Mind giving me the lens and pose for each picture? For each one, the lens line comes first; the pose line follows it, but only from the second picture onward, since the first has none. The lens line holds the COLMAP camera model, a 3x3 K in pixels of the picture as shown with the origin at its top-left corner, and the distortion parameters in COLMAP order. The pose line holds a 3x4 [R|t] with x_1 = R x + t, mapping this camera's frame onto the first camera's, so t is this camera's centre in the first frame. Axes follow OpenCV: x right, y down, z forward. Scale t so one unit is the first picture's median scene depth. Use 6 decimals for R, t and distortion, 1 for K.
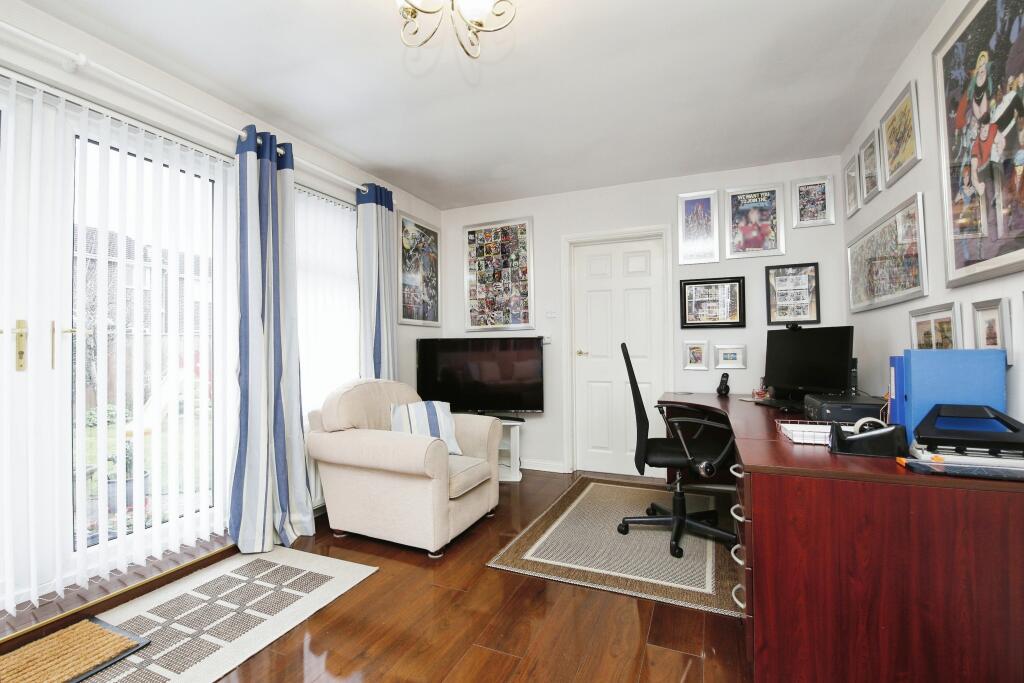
lens RADIAL K [[446.0, 0, 515.2], [0, 446.0, 335.5], [0, 0, 1]] dist [-0.000088, -0.000020]
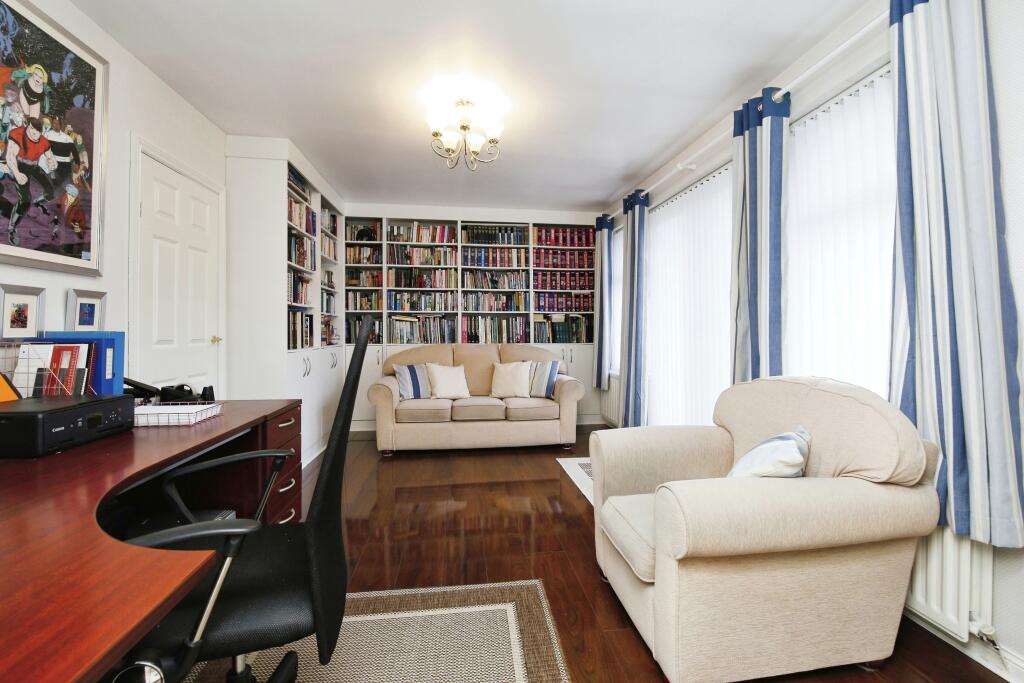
lens RADIAL K [[446.0, 0, 515.2], [0, 446.0, 335.5], [0, 0, 1]] dist [-0.000088, -0.000020]
pose [[-0.863566, 0.004623, -0.504215, 0.418099], [0.015483, 0.999730, -0.017351, 0.060965], [0.503998, -0.022791, -0.863404, 1.772187]]
